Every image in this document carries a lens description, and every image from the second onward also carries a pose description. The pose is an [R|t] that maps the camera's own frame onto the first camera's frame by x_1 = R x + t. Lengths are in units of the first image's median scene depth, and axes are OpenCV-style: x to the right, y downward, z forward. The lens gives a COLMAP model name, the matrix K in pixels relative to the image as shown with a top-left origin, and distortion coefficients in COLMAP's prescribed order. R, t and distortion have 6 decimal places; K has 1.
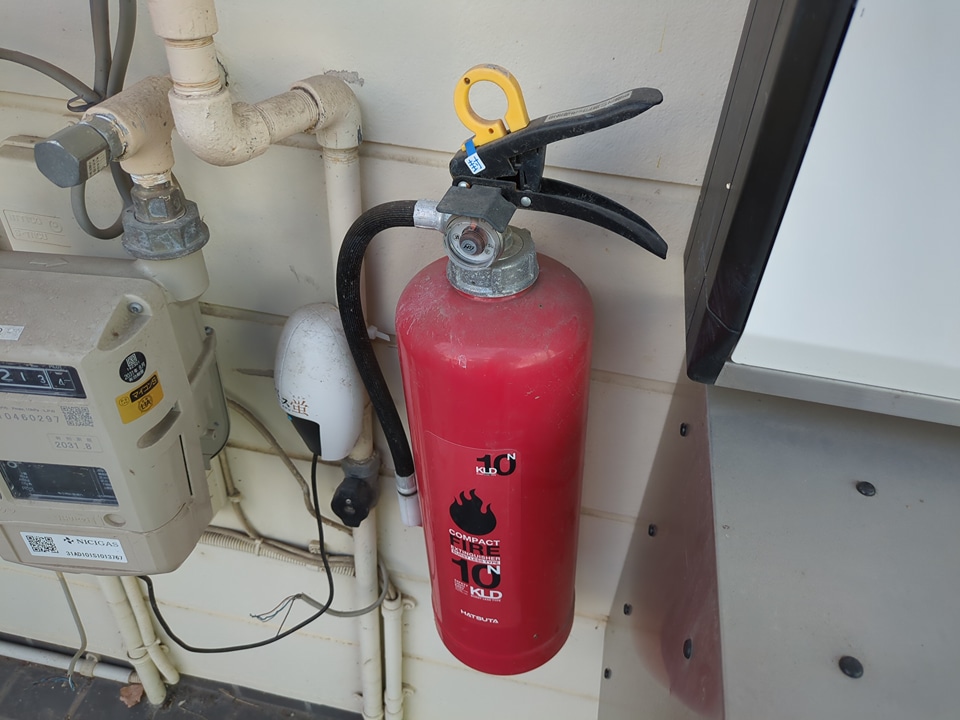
lens RADIAL K [[713.4, 0, 478.7], [0, 713.4, 356.8], [0, 0, 1]] dist [0.013455, -0.008001]
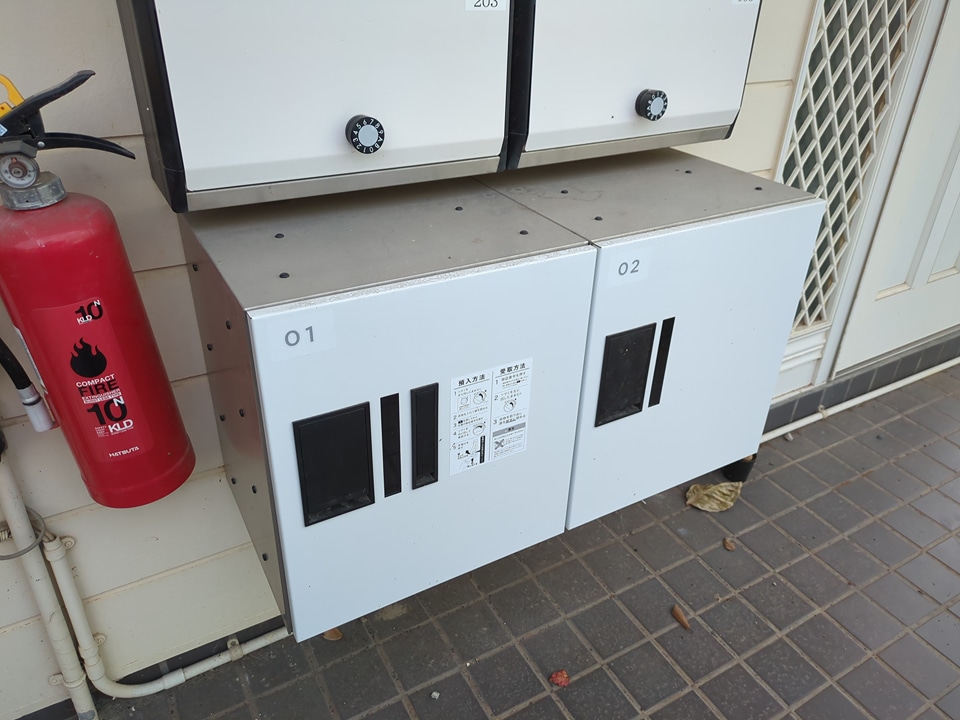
lens RADIAL K [[713.4, 0, 477.1], [0, 713.4, 361.6], [0, 0, 1]] dist [0.013455, -0.008001]
pose [[0.746030, -0.357213, 0.561994, -0.256126], [0.418048, 0.908152, 0.022292, 0.550034], [-0.518339, 0.218310, 0.826841, -0.732257]]
